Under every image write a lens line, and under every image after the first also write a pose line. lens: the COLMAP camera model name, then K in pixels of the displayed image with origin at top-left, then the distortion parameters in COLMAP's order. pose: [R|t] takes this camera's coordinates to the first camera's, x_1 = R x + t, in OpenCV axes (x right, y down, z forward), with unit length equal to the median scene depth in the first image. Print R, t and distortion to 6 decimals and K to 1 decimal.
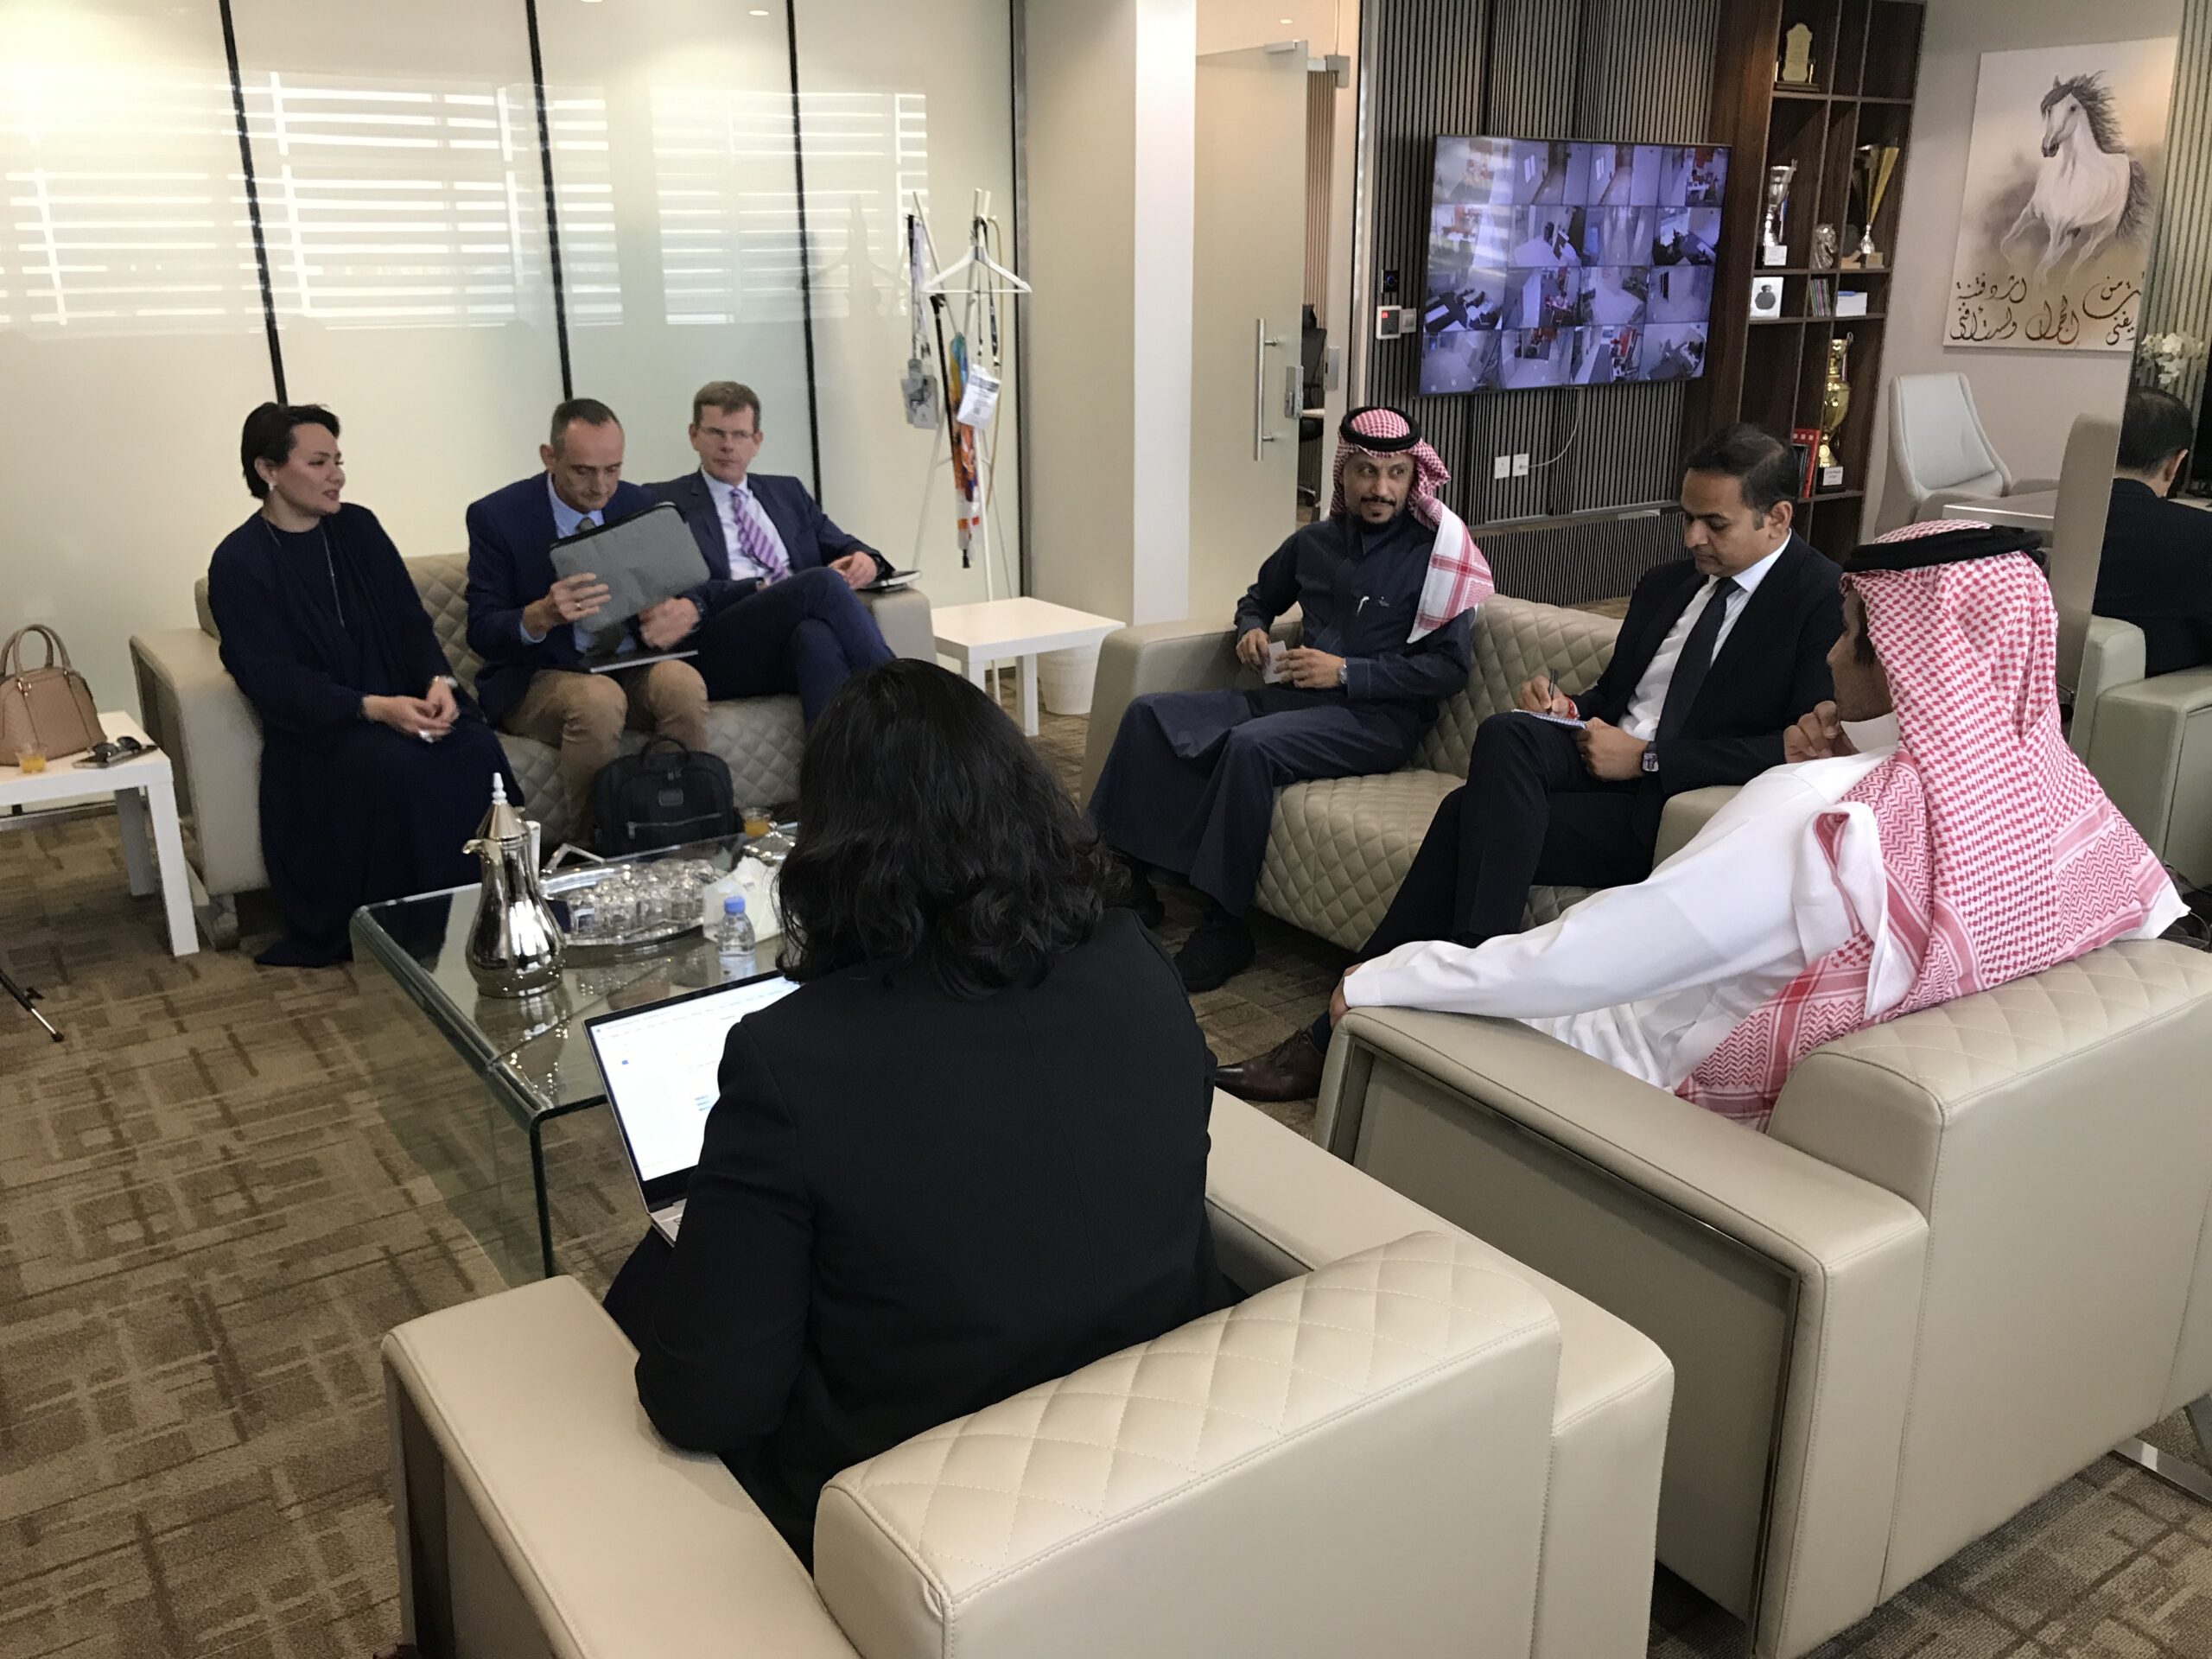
lens RADIAL K [[1798.5, 0, 1106.0], [0, 1798.5, 829.5], [0, 0, 1]] dist [-0.005960, -0.009663]
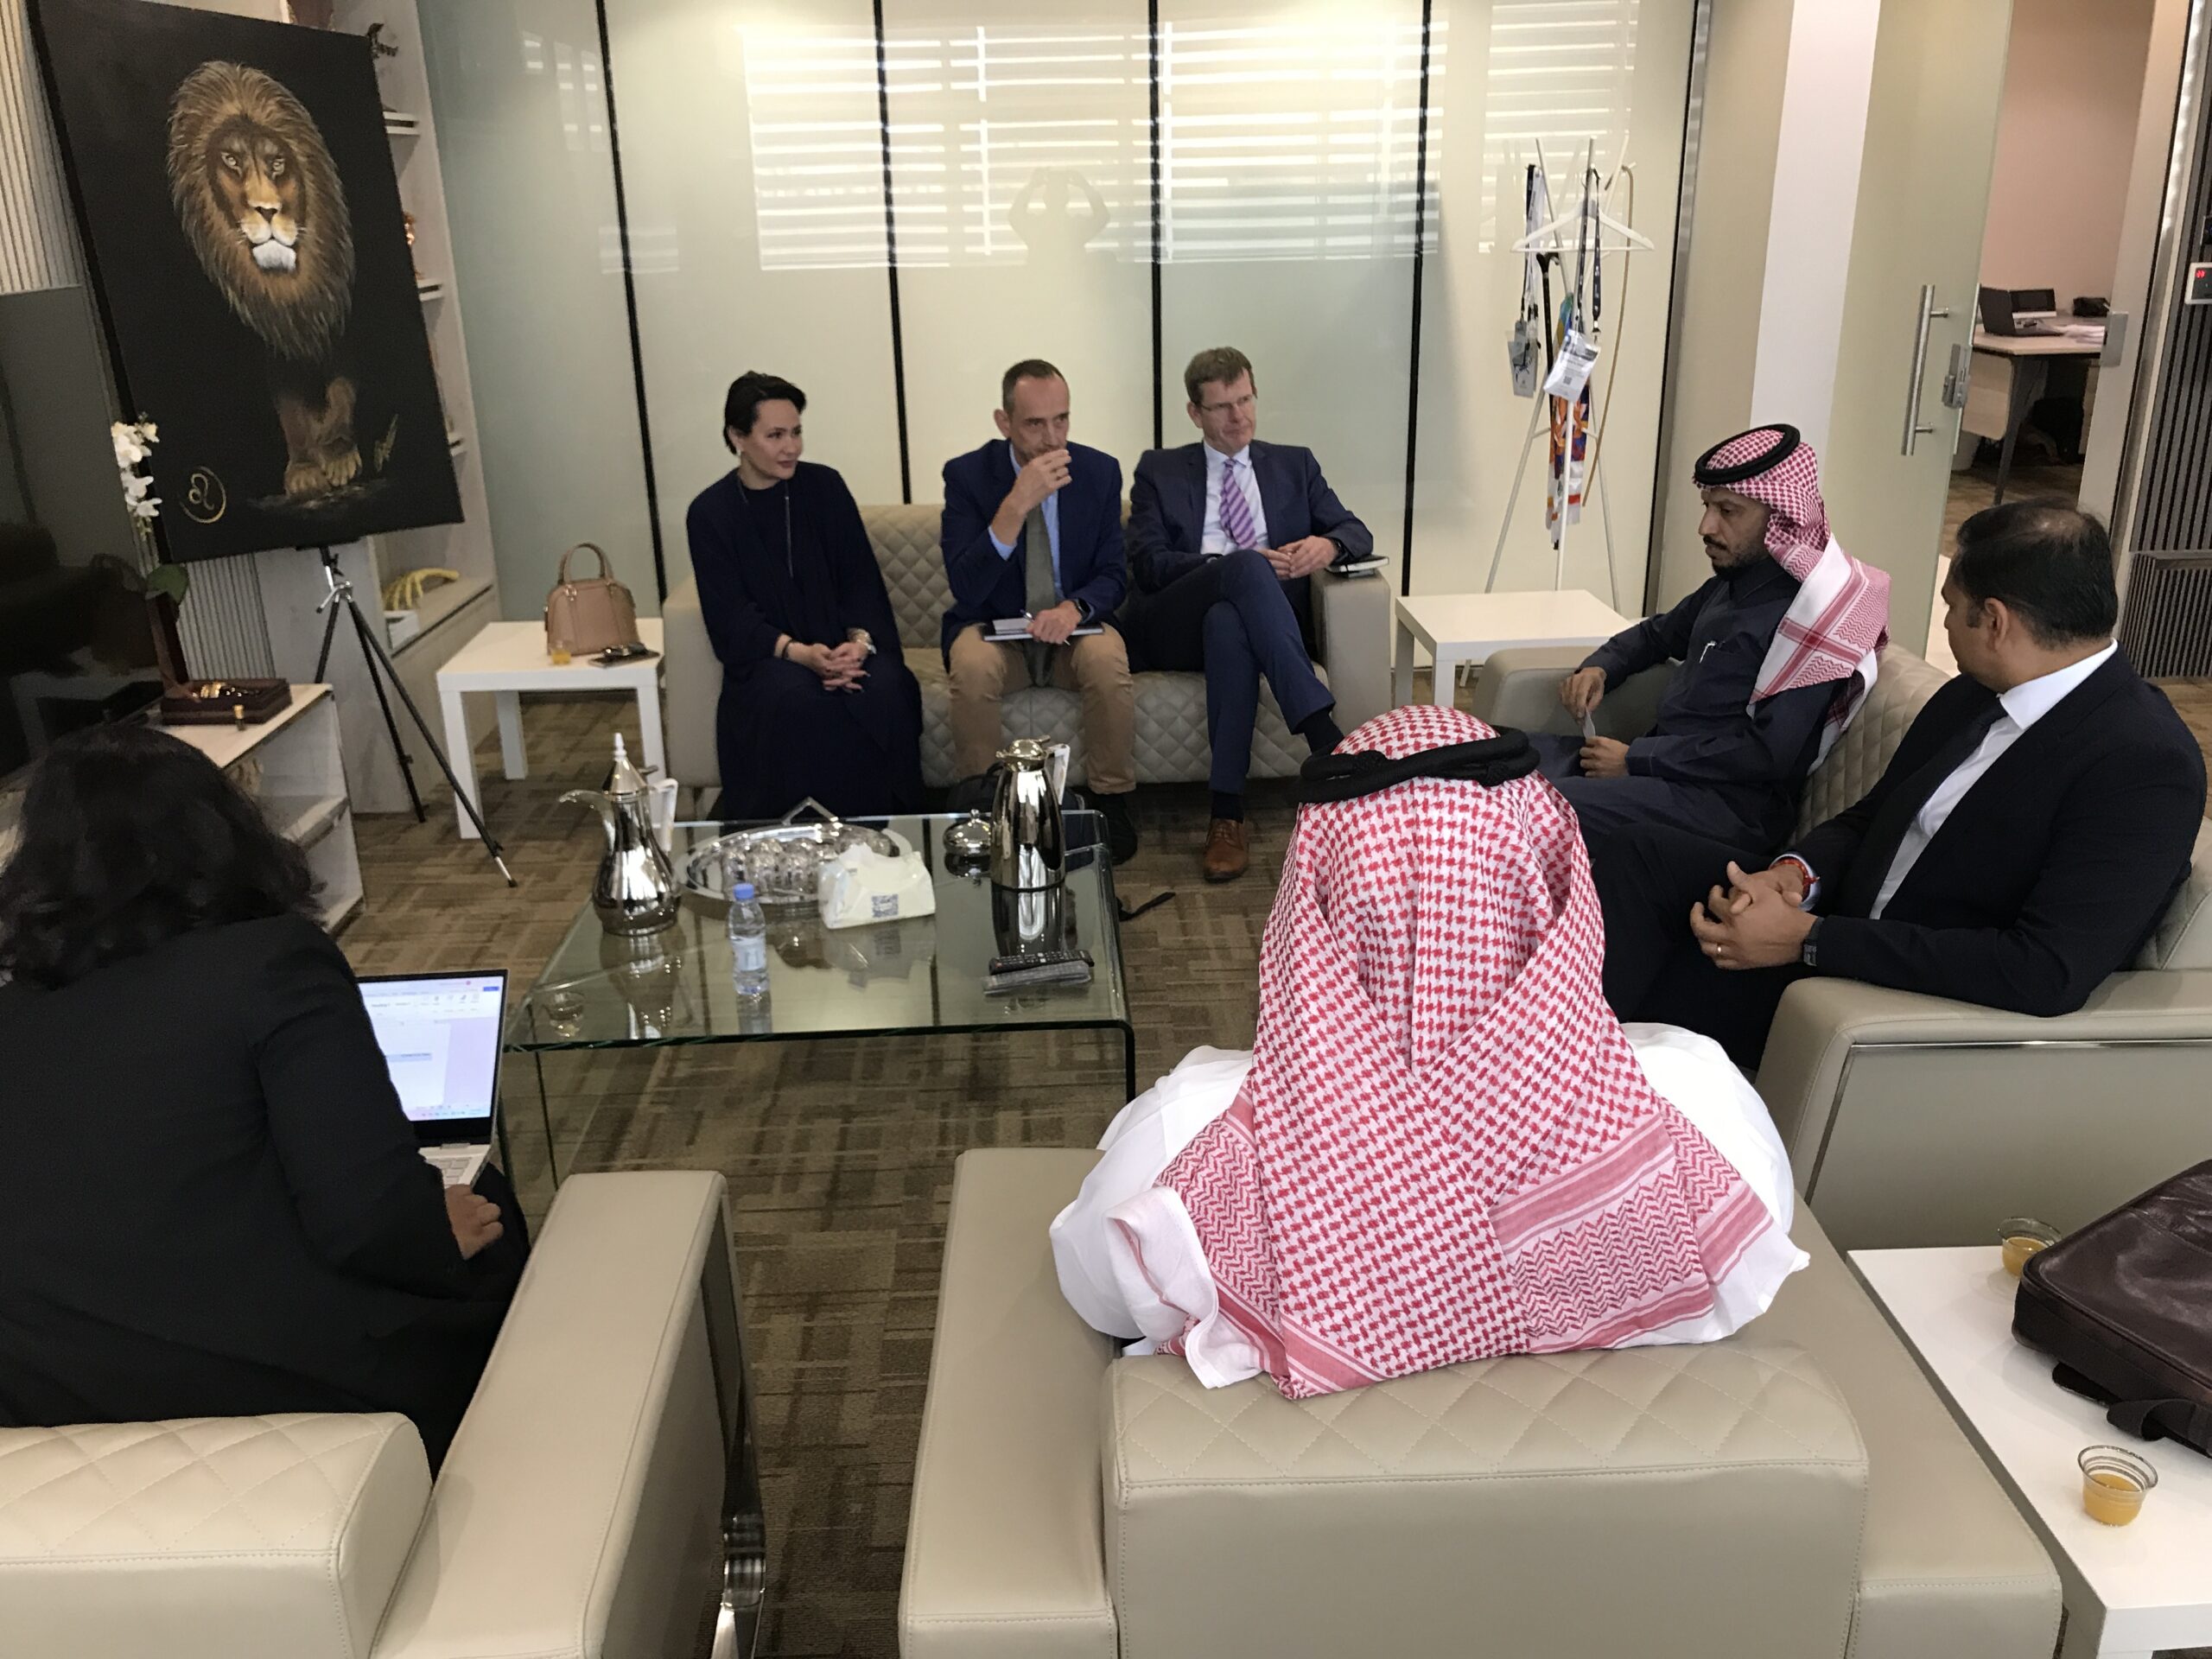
lens RADIAL K [[1795.0, 0, 1106.0], [0, 1795.0, 829.5], [0, 0, 1]] dist [-0.059509, 0.049461]
pose [[0.821787, 0.178802, -0.541013, 0.306922], [-0.148977, 0.983885, 0.098876, -0.075686], [0.549974, -0.000656, 0.835182, 0.141950]]
